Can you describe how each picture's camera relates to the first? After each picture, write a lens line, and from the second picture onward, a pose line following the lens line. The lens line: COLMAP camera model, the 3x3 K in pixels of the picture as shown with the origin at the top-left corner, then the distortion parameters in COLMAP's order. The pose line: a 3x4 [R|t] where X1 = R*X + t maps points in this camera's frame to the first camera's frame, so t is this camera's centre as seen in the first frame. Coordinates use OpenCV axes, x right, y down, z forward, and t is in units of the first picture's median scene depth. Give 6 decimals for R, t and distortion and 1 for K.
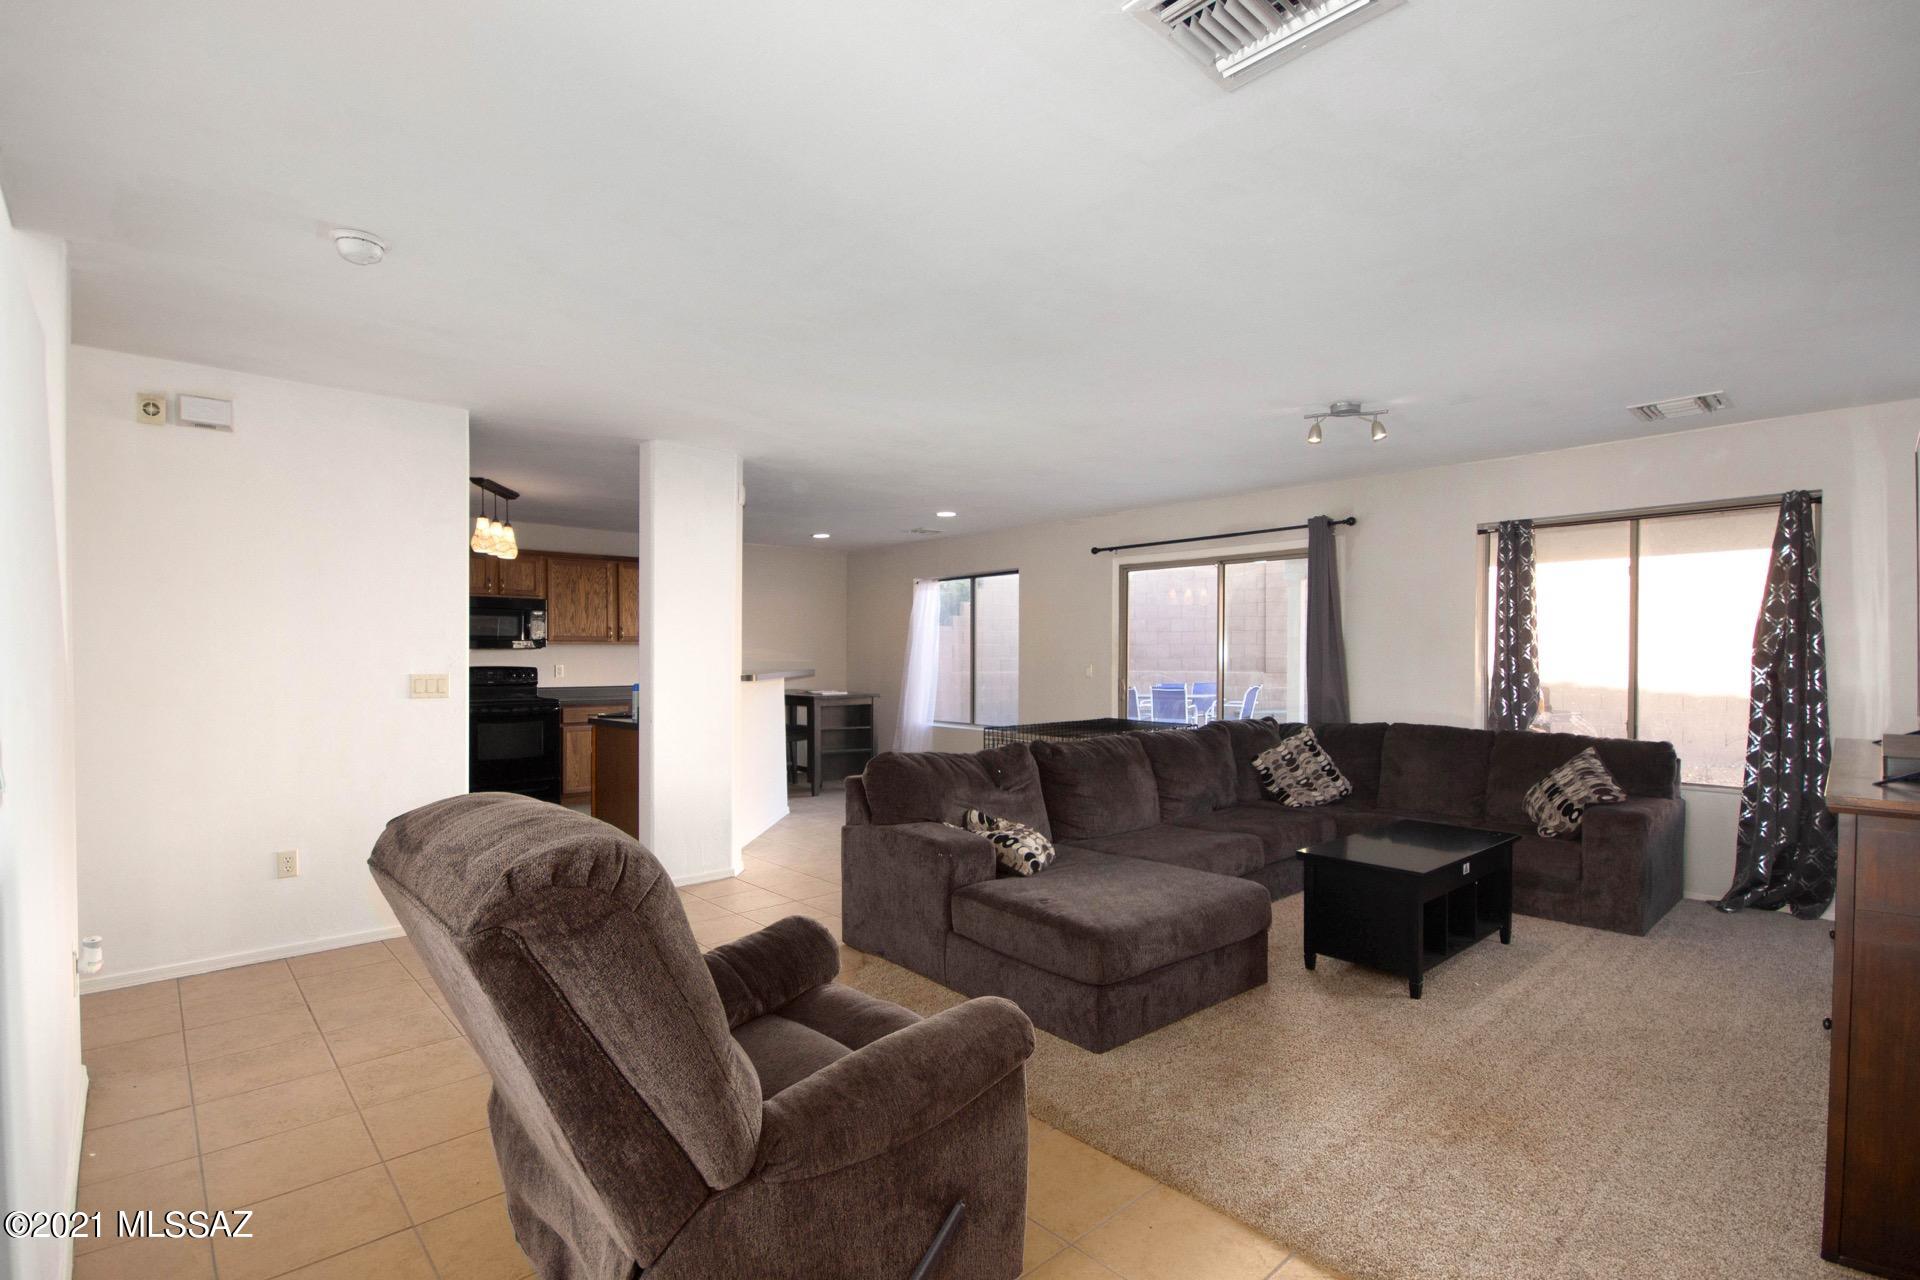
lens RADIAL K [[906.2, 0, 967.1], [0, 906.2, 651.5], [0, 0, 1]] dist [0.002141, -0.000445]
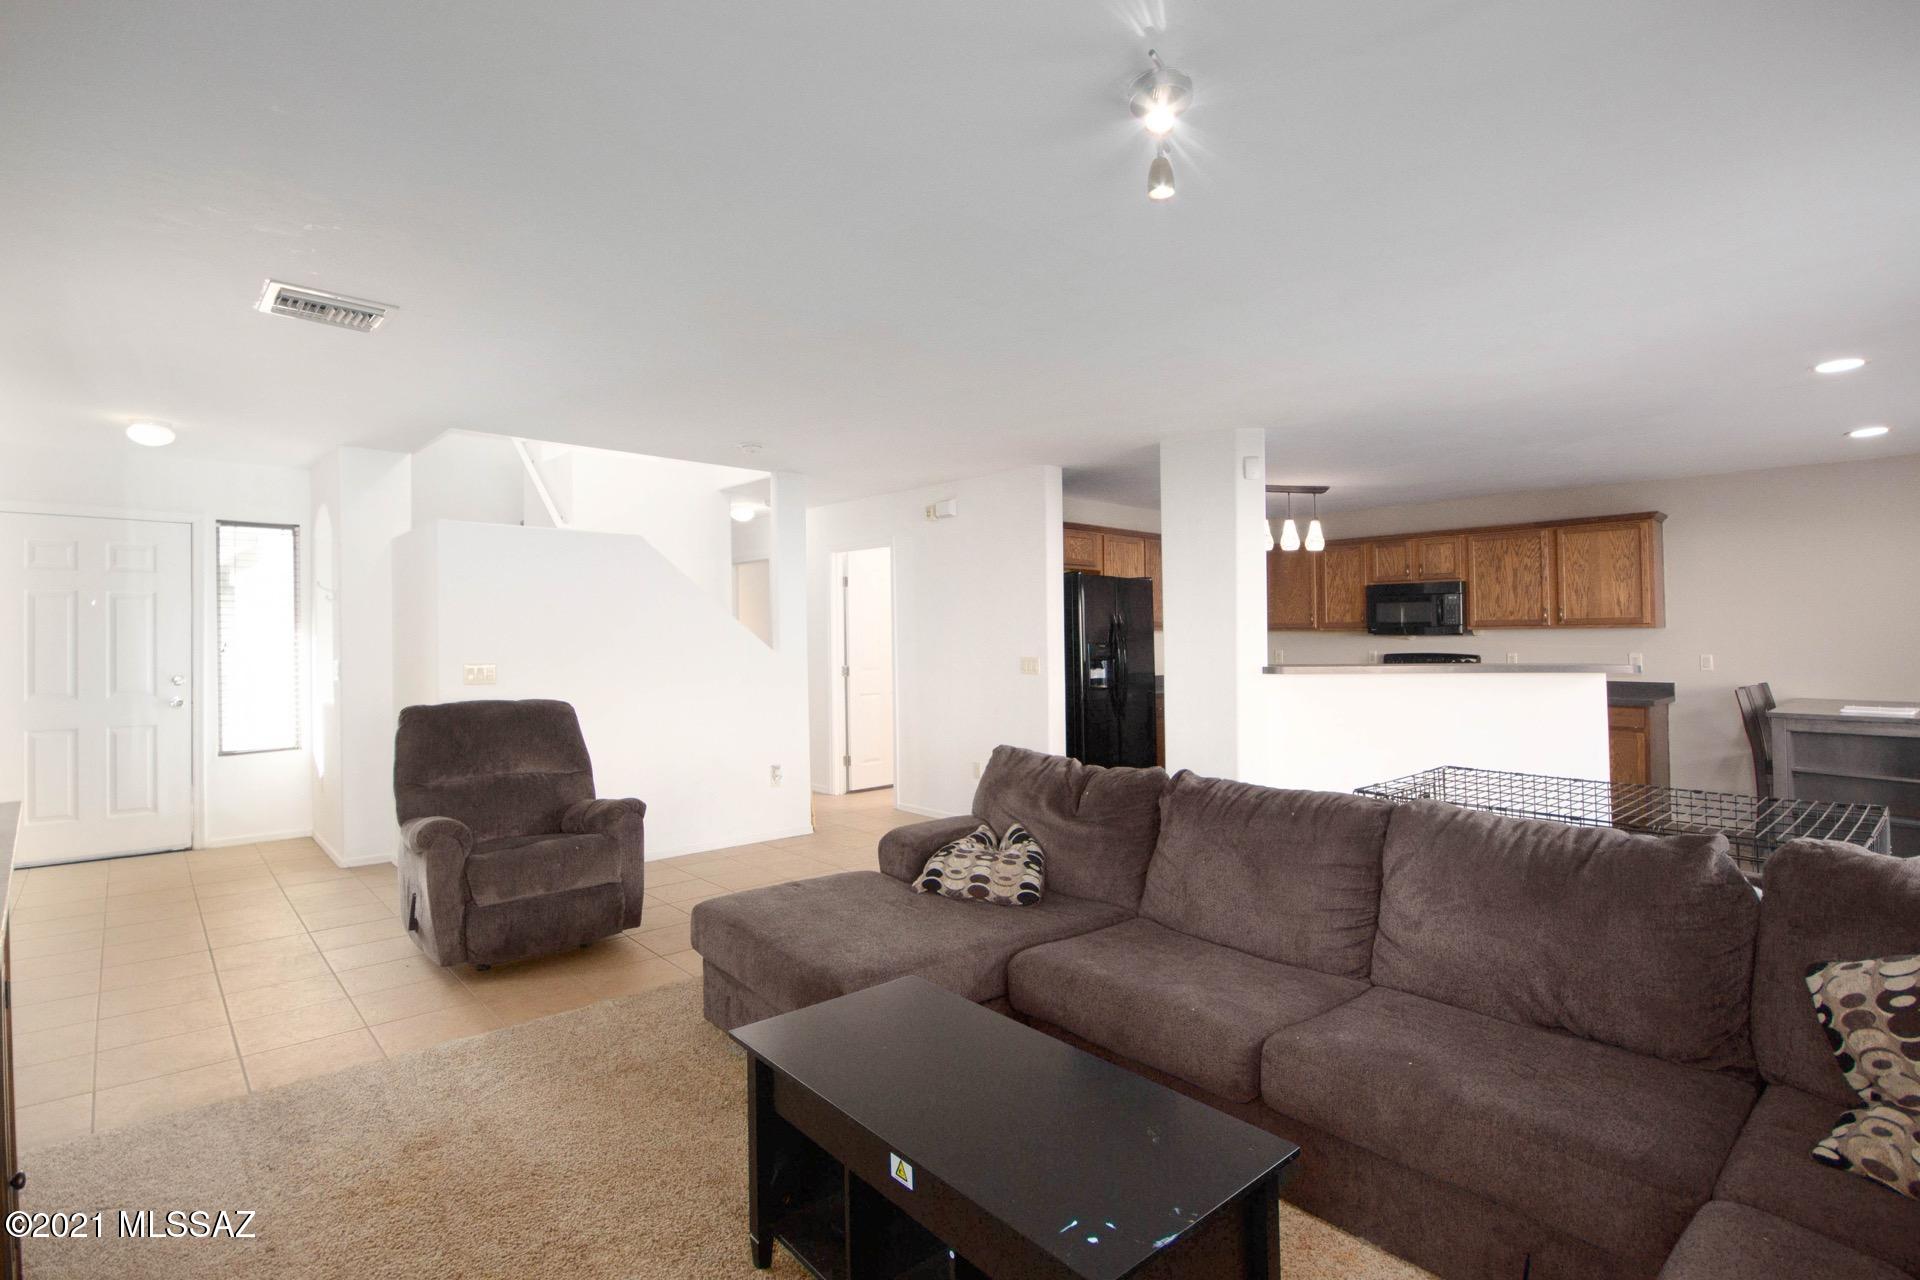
lens RADIAL K [[931.9, 0, 965.1], [0, 931.9, 599.8], [0, 0, 1]] dist [-0.000330, -0.000753]
pose [[-0.014525, -0.041140, -0.999048, 0.483364], [0.004569, 0.999140, -0.041210, -0.002078], [0.999884, -0.005163, -0.014324, 0.508900]]
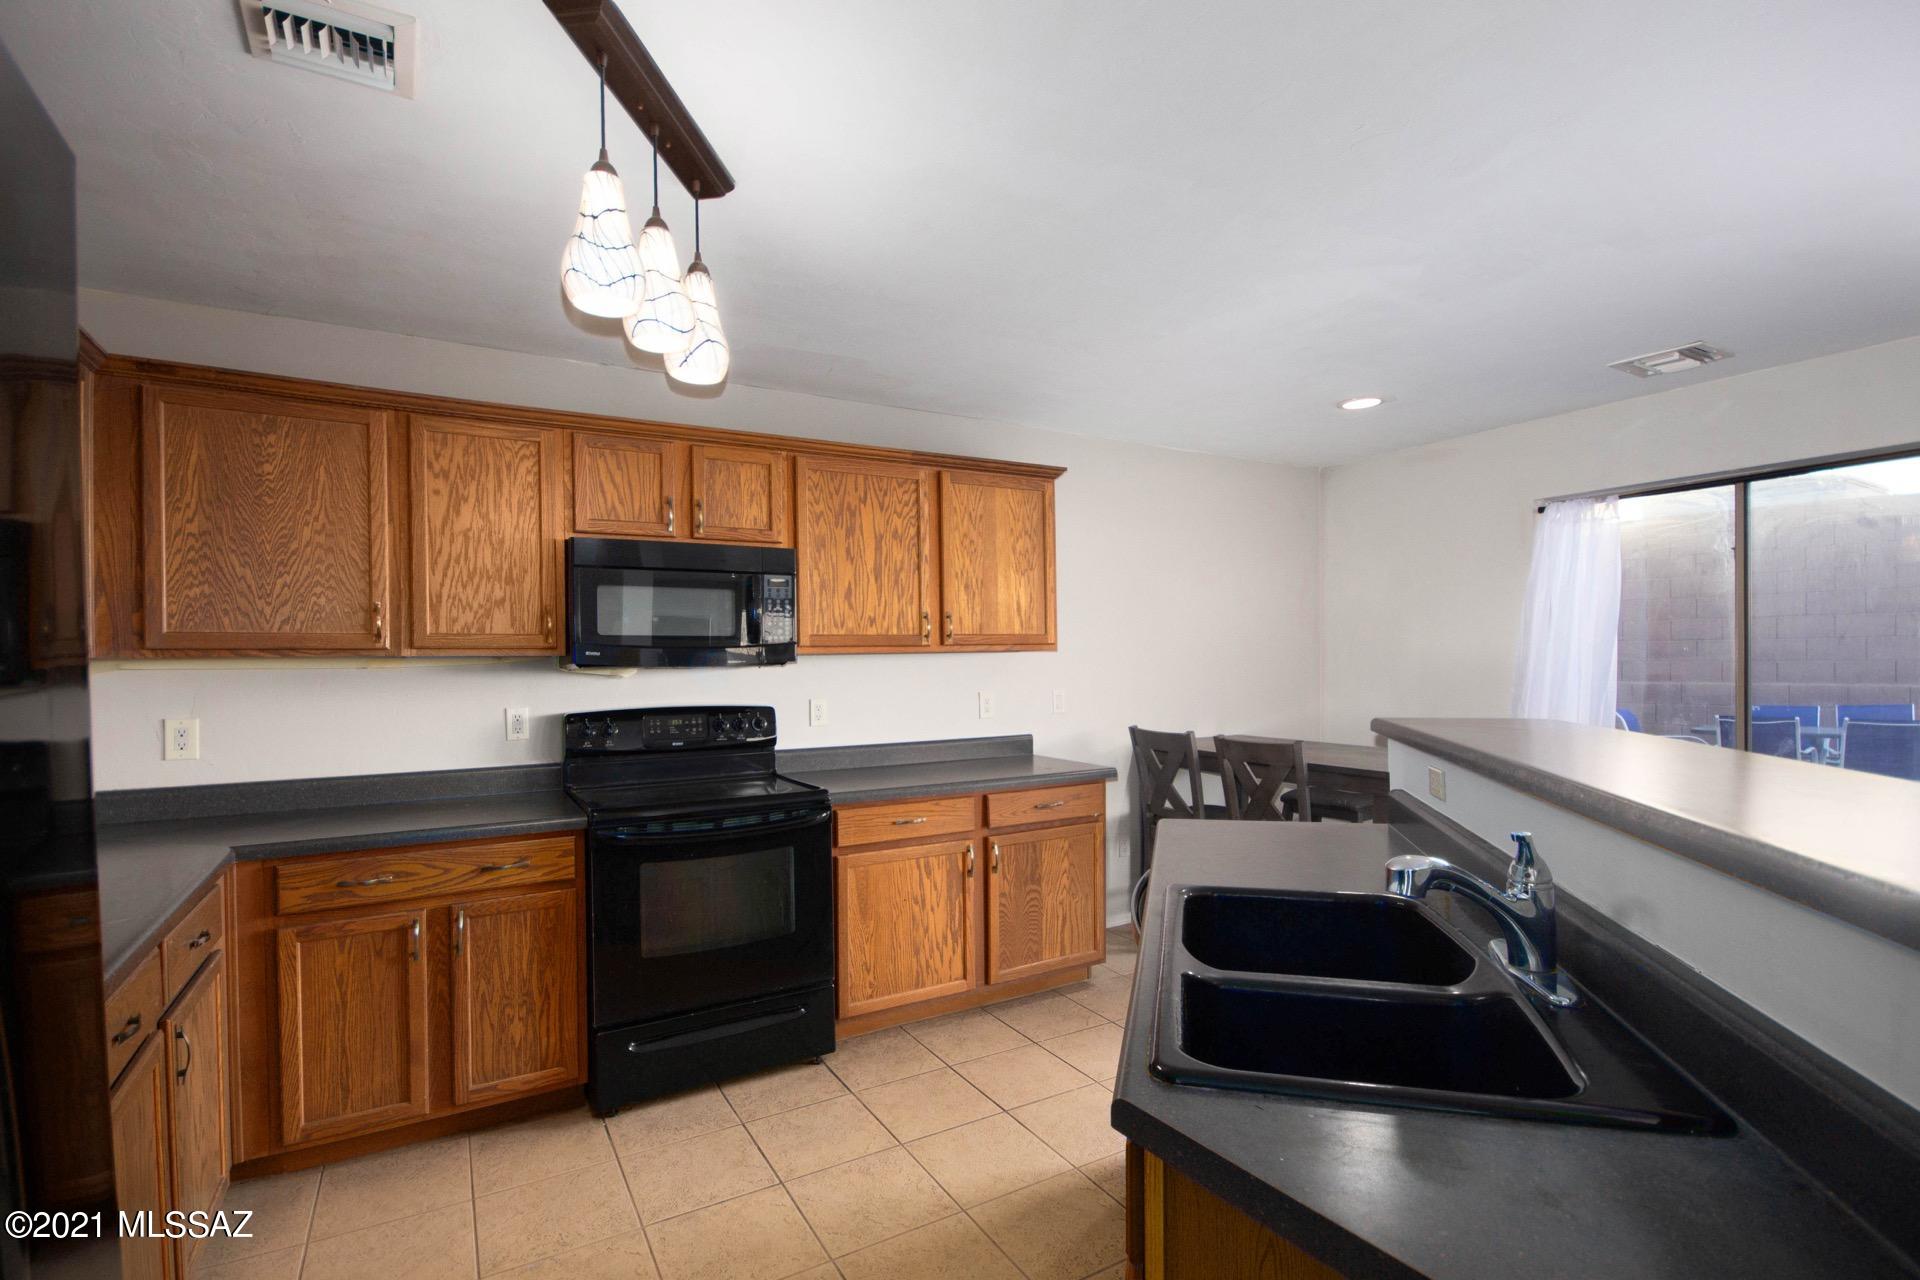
lens RADIAL K [[906.2, 0, 967.1], [0, 906.2, 651.5], [0, 0, 1]] dist [0.002141, -0.000445]
pose [[0.979037, -0.009538, -0.203461, -0.297988], [0.009867, 0.999951, 0.000603, -0.009096], [0.203445, -0.002598, 0.979083, 0.597634]]
